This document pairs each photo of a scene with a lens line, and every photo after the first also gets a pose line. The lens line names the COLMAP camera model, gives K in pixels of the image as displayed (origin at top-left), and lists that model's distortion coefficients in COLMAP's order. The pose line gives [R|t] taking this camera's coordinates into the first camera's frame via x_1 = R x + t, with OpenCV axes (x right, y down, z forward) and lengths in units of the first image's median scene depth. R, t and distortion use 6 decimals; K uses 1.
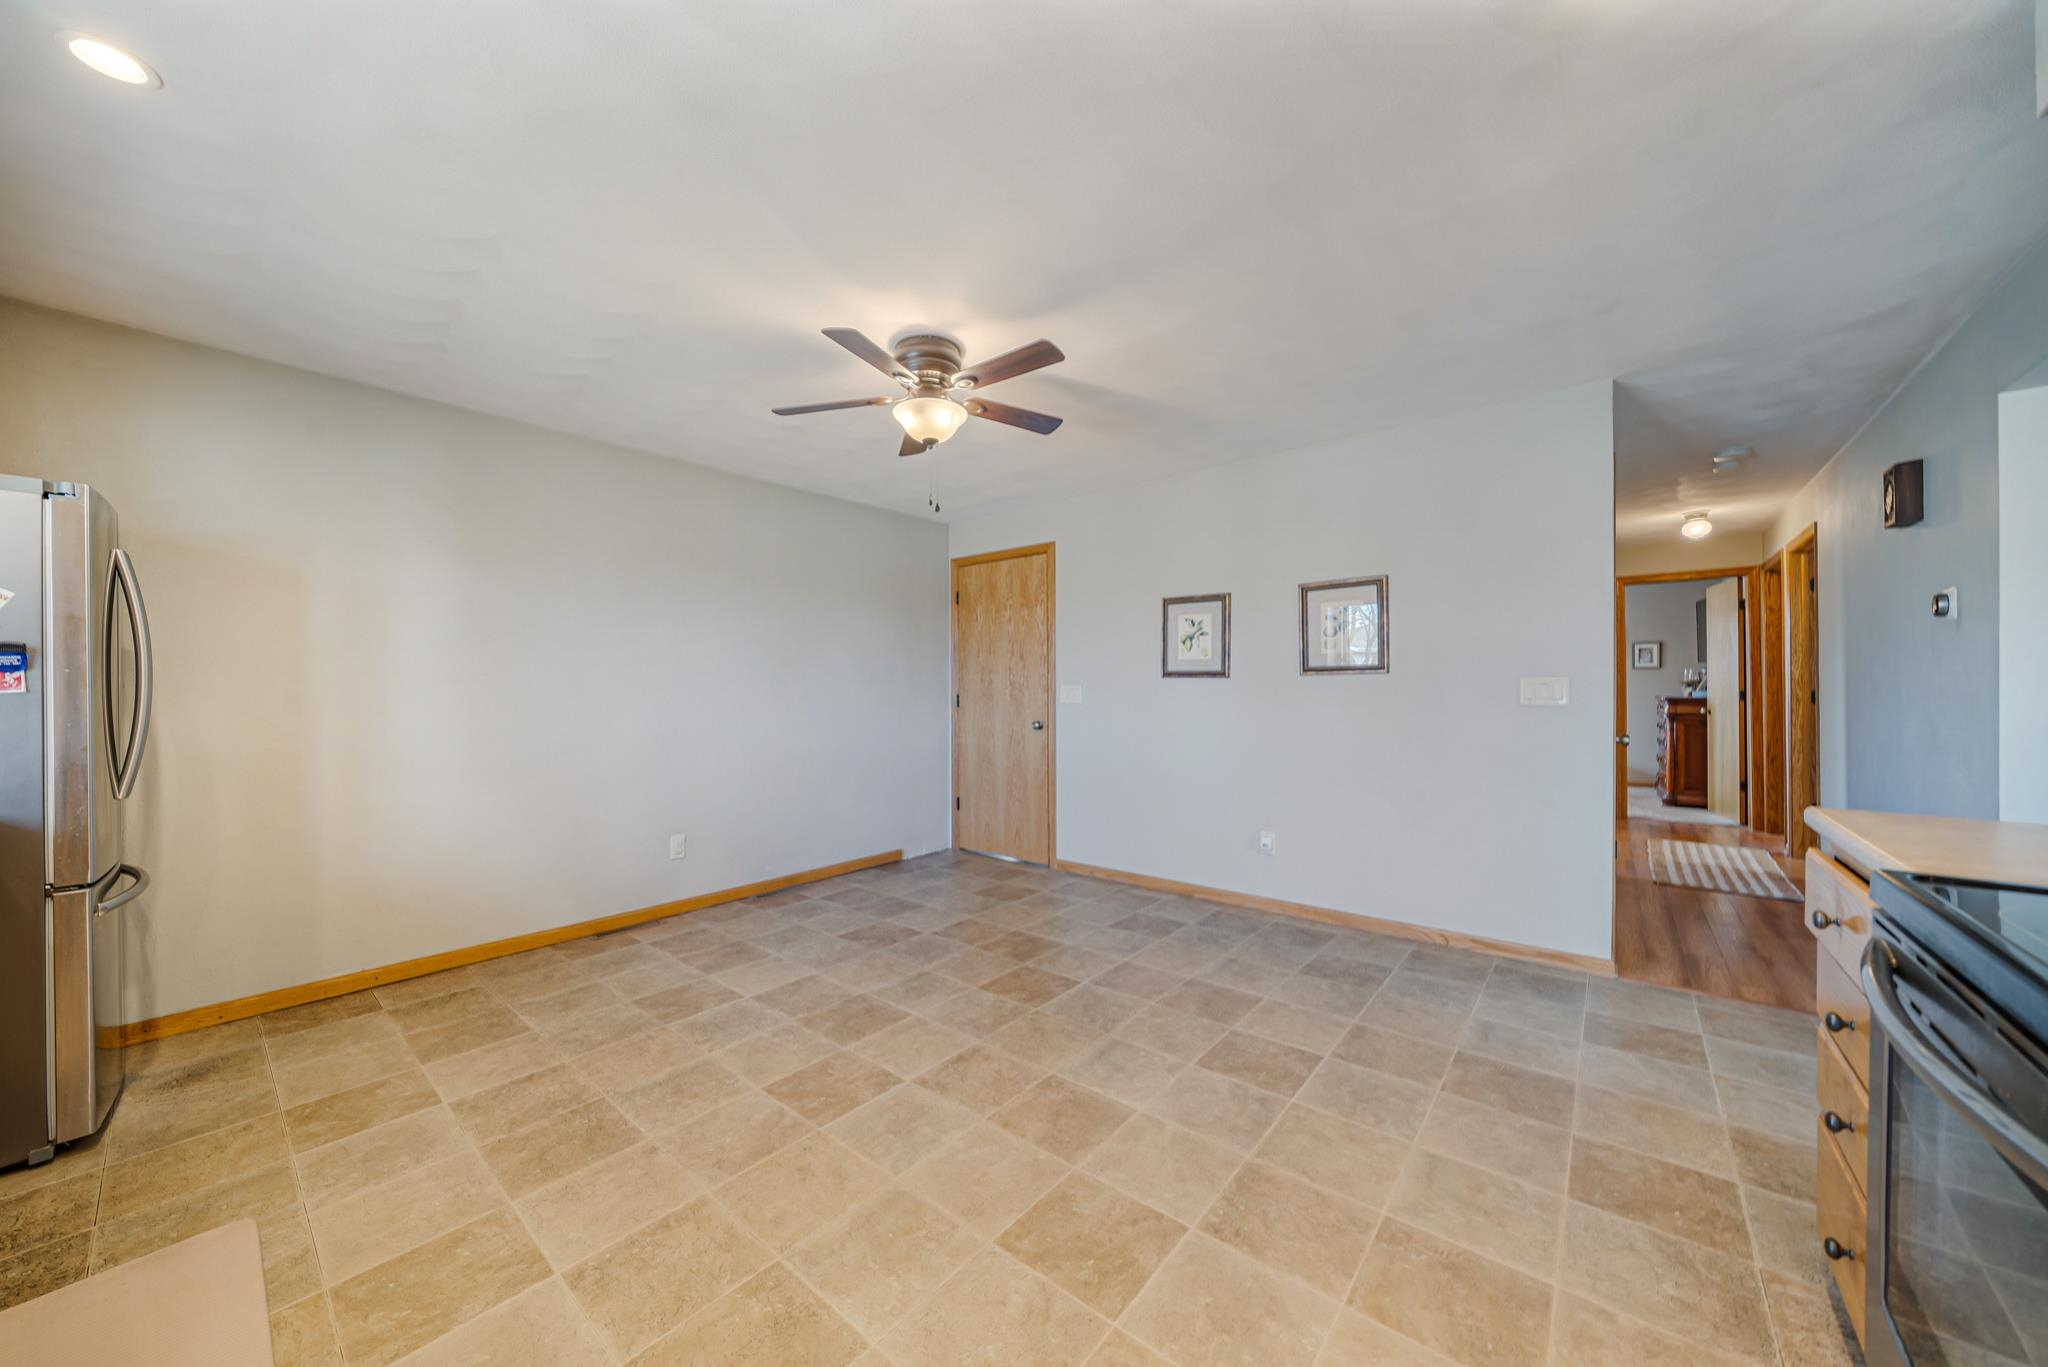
lens RADIAL K [[728.6, 0, 1021.9], [0, 728.6, 689.3], [0, 0, 1]] dist [0.000079, 0.000003]
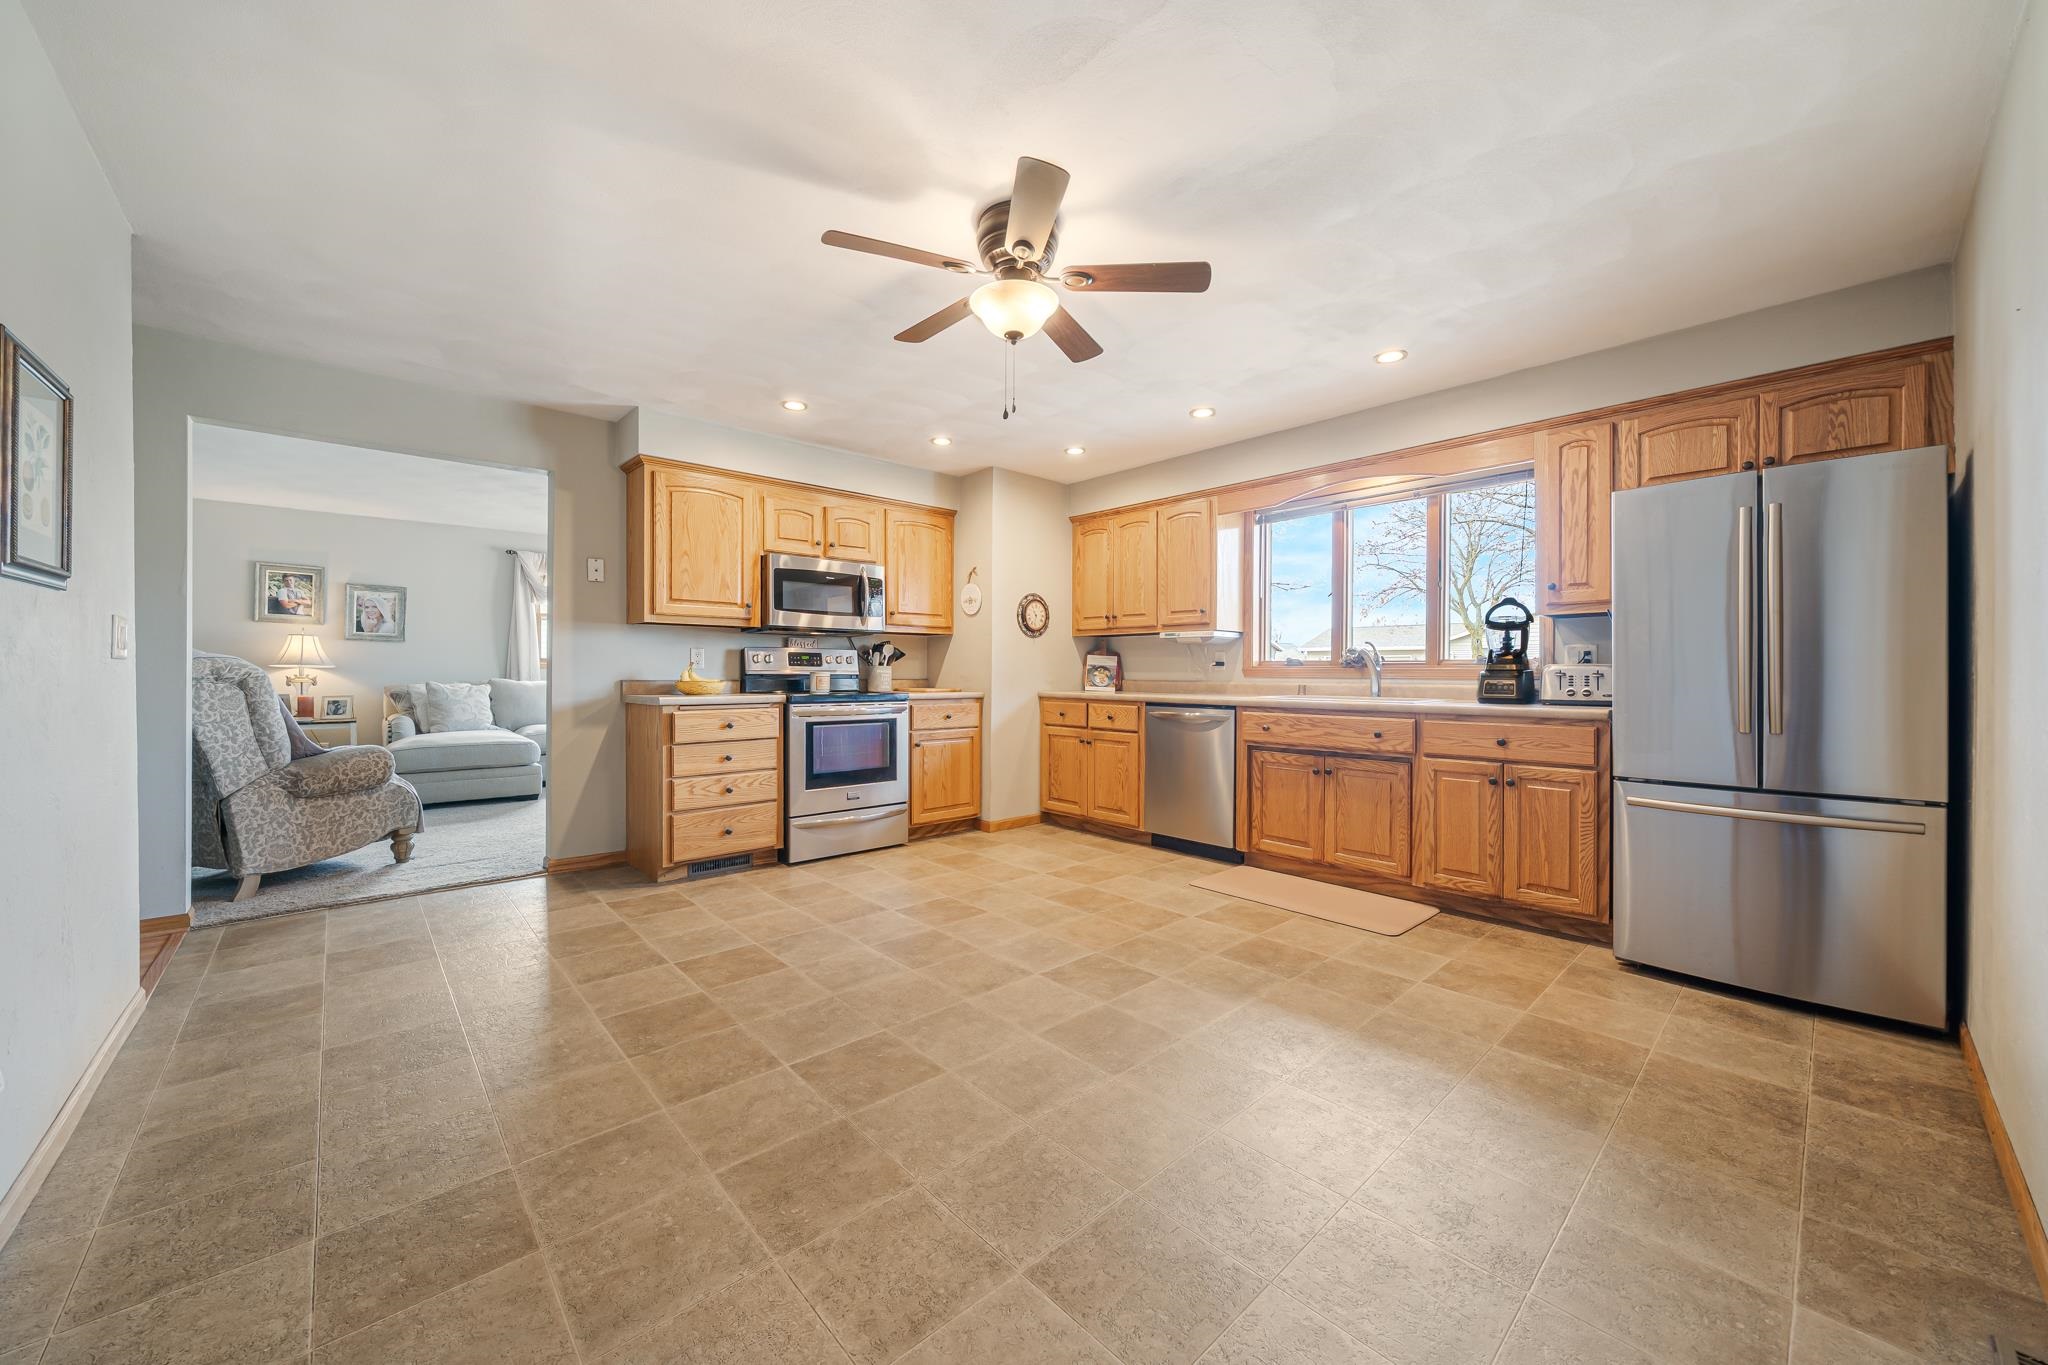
lens RADIAL K [[728.6, 0, 1021.6], [0, 728.6, 672.4], [0, 0, 1]] dist [0.000079, 0.000003]
pose [[-0.991390, 0.002245, 0.130922, -0.268513], [0.002644, 0.999992, 0.002870, 0.048389], [-0.130914, 0.003191, -0.991389, 2.025121]]
